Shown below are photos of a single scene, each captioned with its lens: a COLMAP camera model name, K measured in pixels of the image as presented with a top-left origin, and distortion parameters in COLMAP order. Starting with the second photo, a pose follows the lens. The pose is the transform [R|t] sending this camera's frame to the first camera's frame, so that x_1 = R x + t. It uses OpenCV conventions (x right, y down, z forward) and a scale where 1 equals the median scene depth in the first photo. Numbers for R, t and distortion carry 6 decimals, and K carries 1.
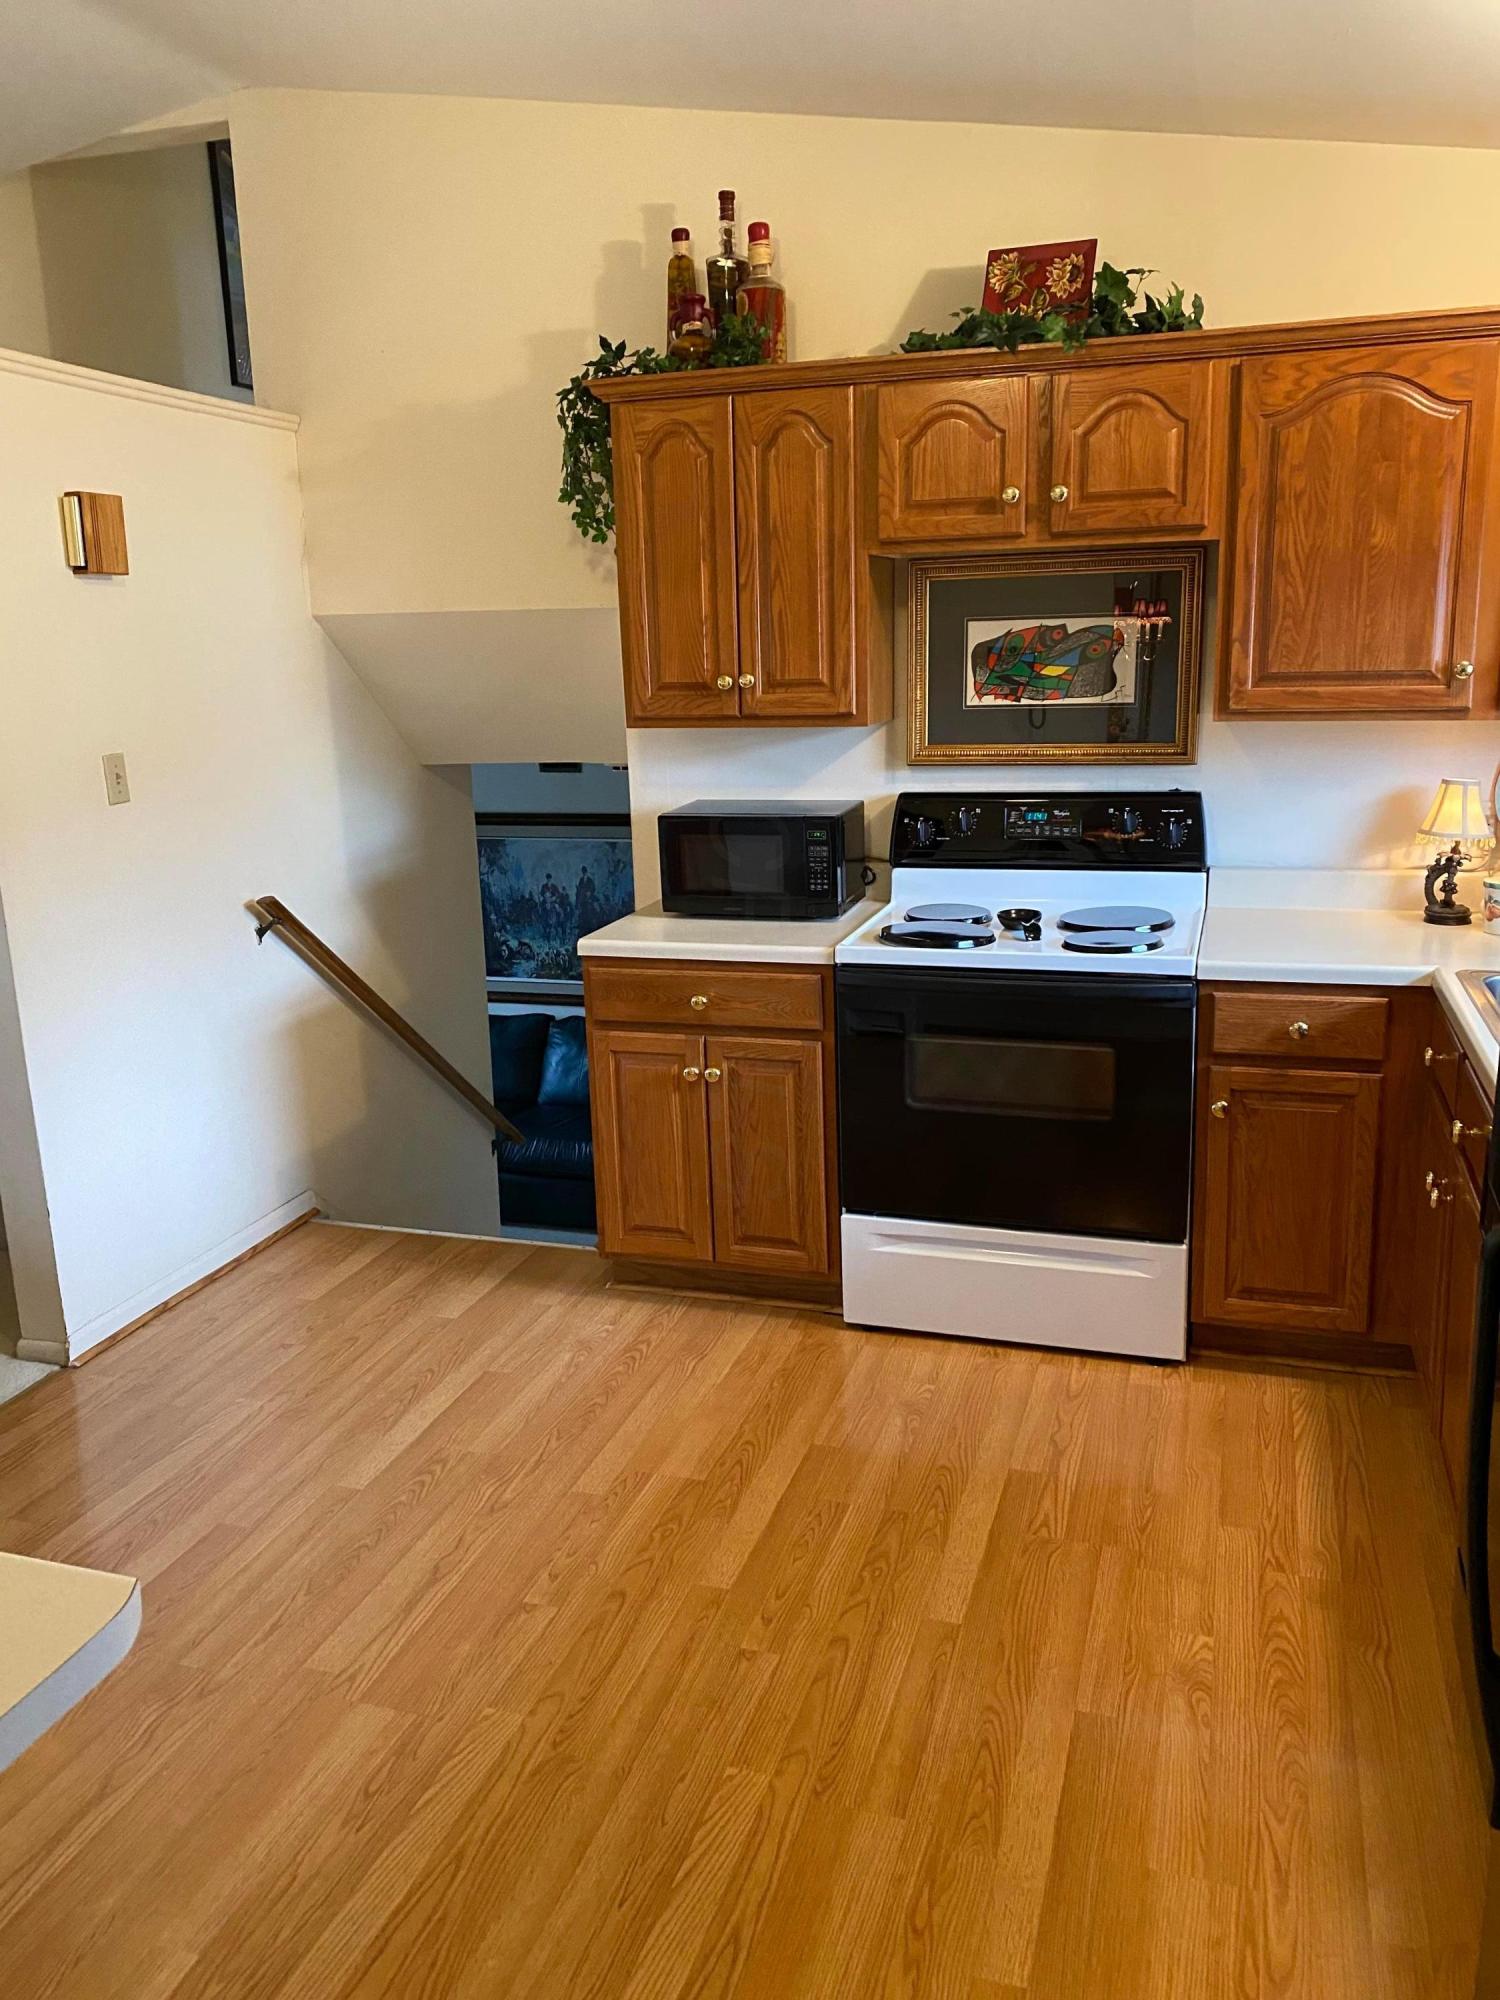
lens RADIAL K [[1544.2, 0, 760.6], [0, 1544.2, 991.8], [0, 0, 1]] dist [0.027133, -0.006328]
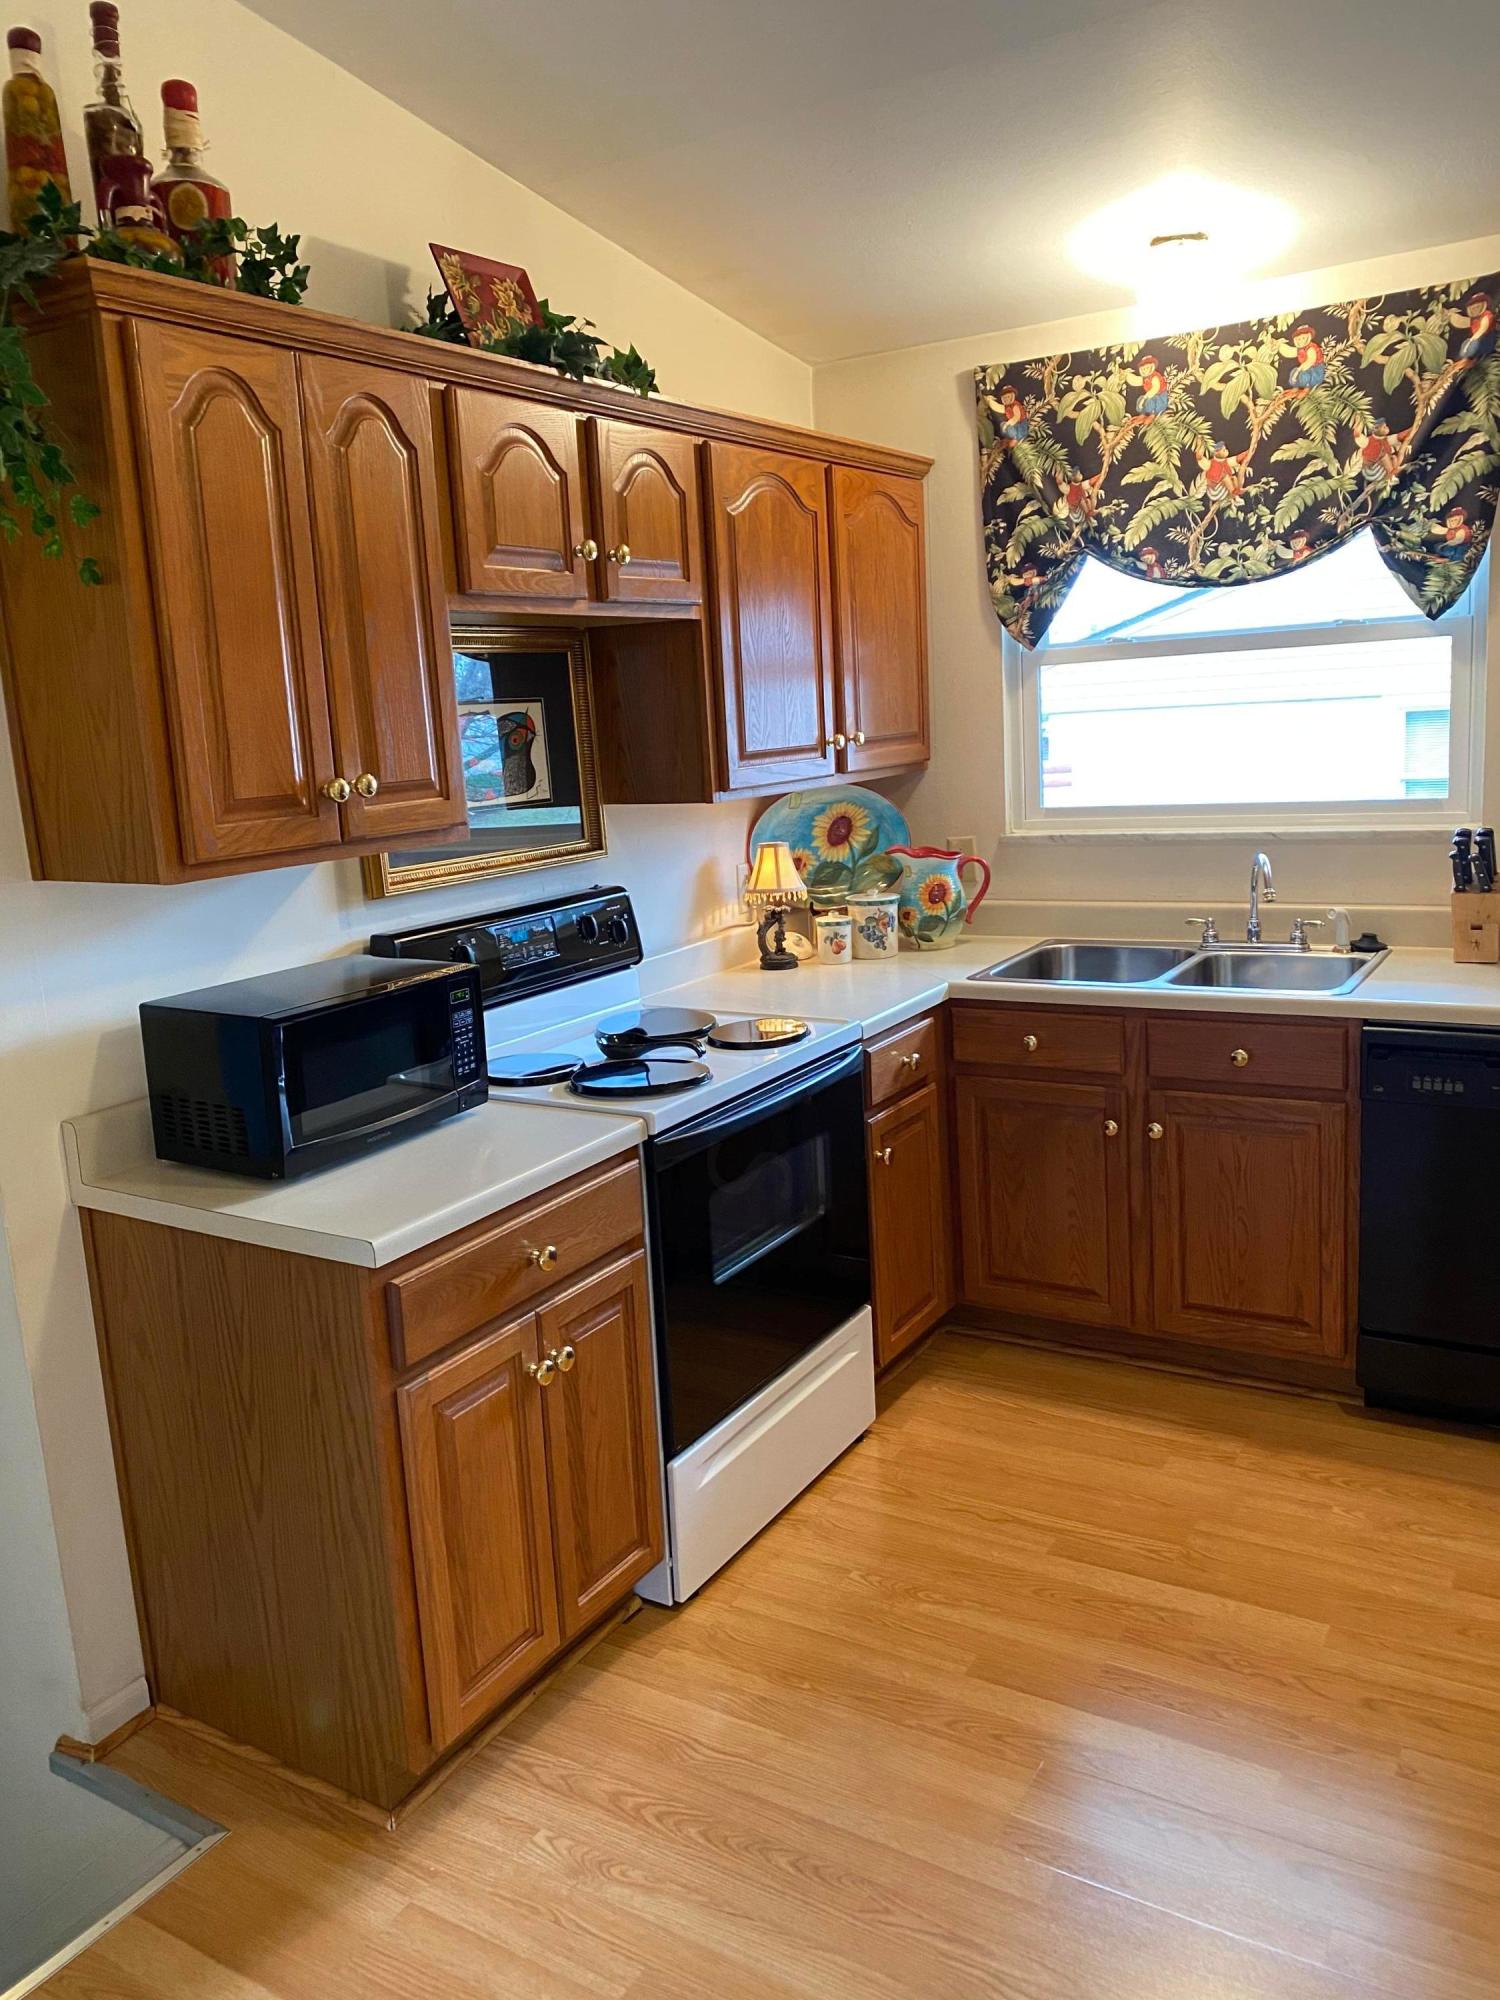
lens RADIAL K [[1518.8, 0, 750.0], [0, 1518.8, 1000.0], [0, 0, 1]] dist [0.078027, -0.105646]
pose [[0.237220, -0.169610, 0.956535, -0.631697], [0.268093, 0.957833, 0.103353, -0.143216], [-0.933731, 0.231923, 0.272688, 0.722234]]
